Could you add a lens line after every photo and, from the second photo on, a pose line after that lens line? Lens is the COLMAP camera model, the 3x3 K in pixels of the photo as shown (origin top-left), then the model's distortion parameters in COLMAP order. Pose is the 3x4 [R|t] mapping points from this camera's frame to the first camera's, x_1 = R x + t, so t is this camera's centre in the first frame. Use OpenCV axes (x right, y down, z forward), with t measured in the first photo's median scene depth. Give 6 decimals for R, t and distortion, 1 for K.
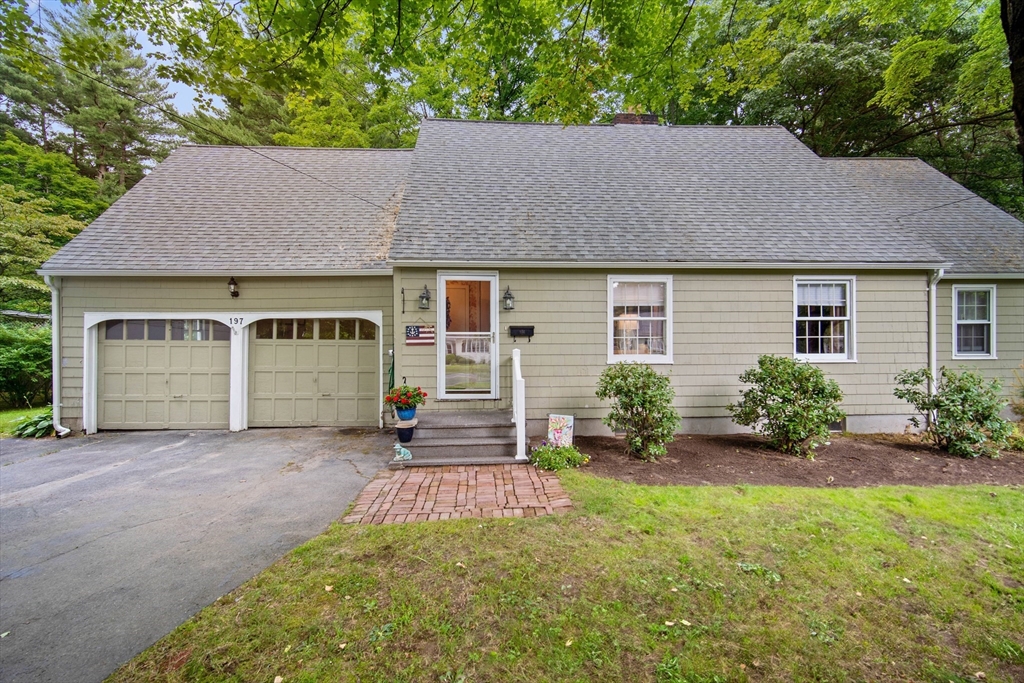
lens RADIAL K [[458.4, 0, 508.1], [0, 458.4, 341.7], [0, 0, 1]] dist [0.015073, -0.003713]
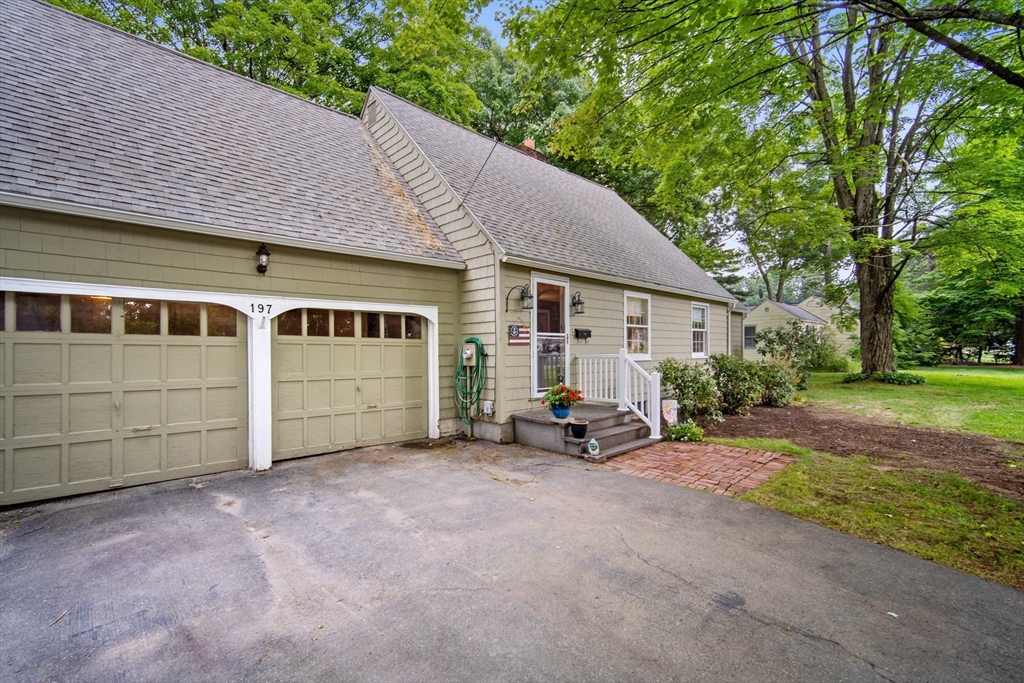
lens RADIAL K [[458.4, 0, 507.4], [0, 458.4, 348.8], [0, 0, 1]] dist [0.015073, -0.003713]
pose [[0.746104, 0.000172, 0.665830, -0.820208], [-0.008423, 0.999922, 0.009180, 0.005989], [-0.665776, -0.012458, 0.746047, 0.264545]]
